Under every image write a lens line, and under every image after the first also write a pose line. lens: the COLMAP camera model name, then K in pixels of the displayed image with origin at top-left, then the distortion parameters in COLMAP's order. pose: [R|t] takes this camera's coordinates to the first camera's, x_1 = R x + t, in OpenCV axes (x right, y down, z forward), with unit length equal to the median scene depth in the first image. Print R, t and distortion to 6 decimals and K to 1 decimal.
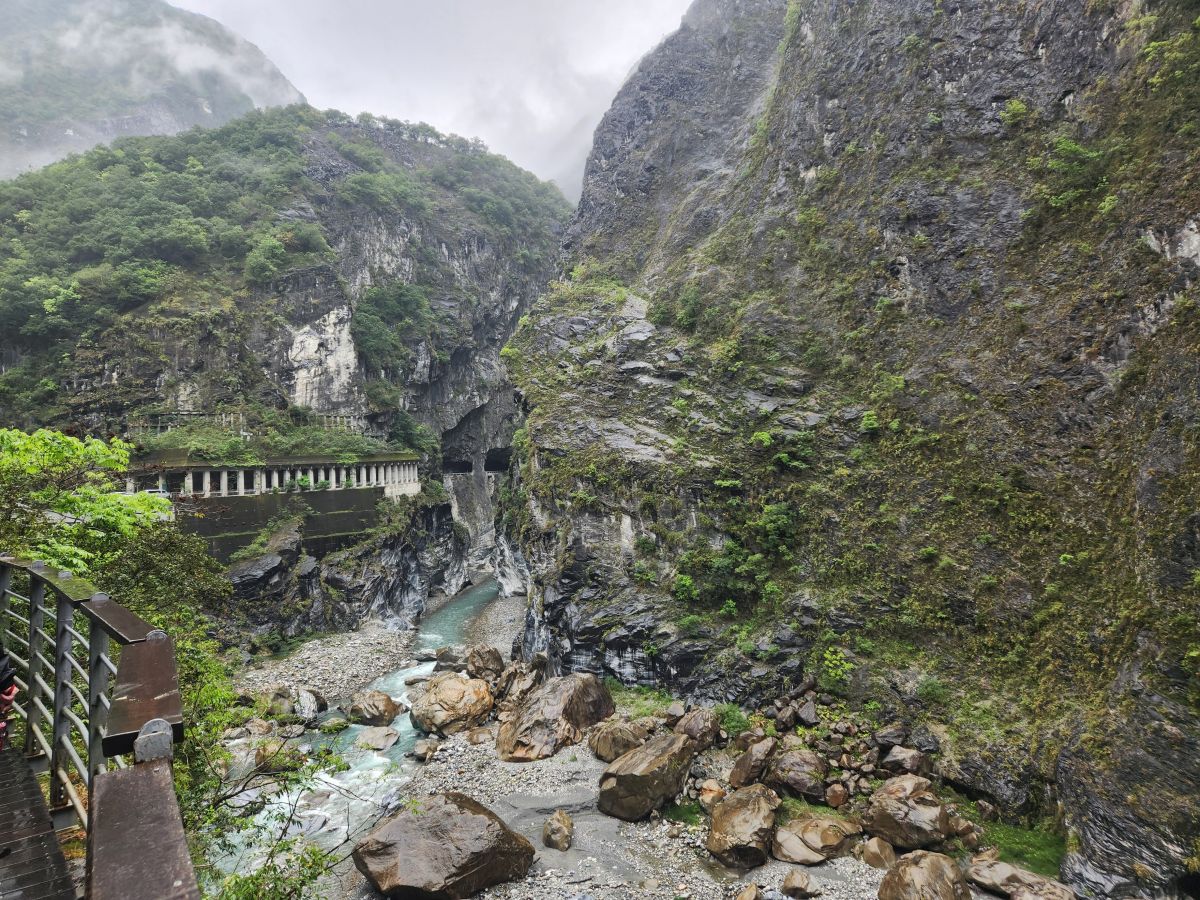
lens RADIAL K [[799.3, 0, 600.8], [0, 799.3, 457.2], [0, 0, 1]] dist [0.090743, -0.073435]
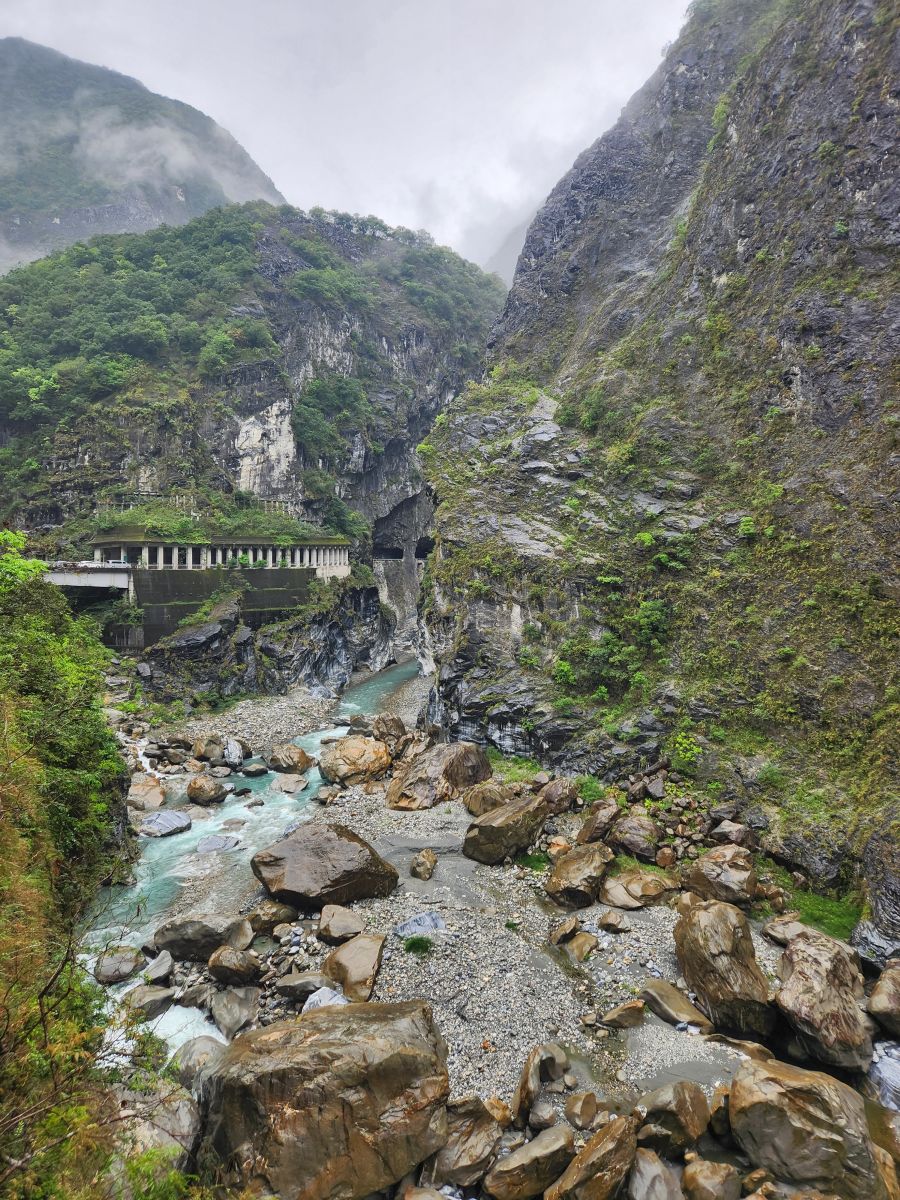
lens RADIAL K [[799.3, 0, 450.0], [0, 799.3, 600.0], [0, 0, 1]] dist [0.090743, -0.073435]
pose [[0.990979, 0.052089, -0.123483, 0.073779], [-0.043862, 0.996691, 0.068428, -0.003965], [0.126639, -0.062394, 0.989985, -0.087570]]
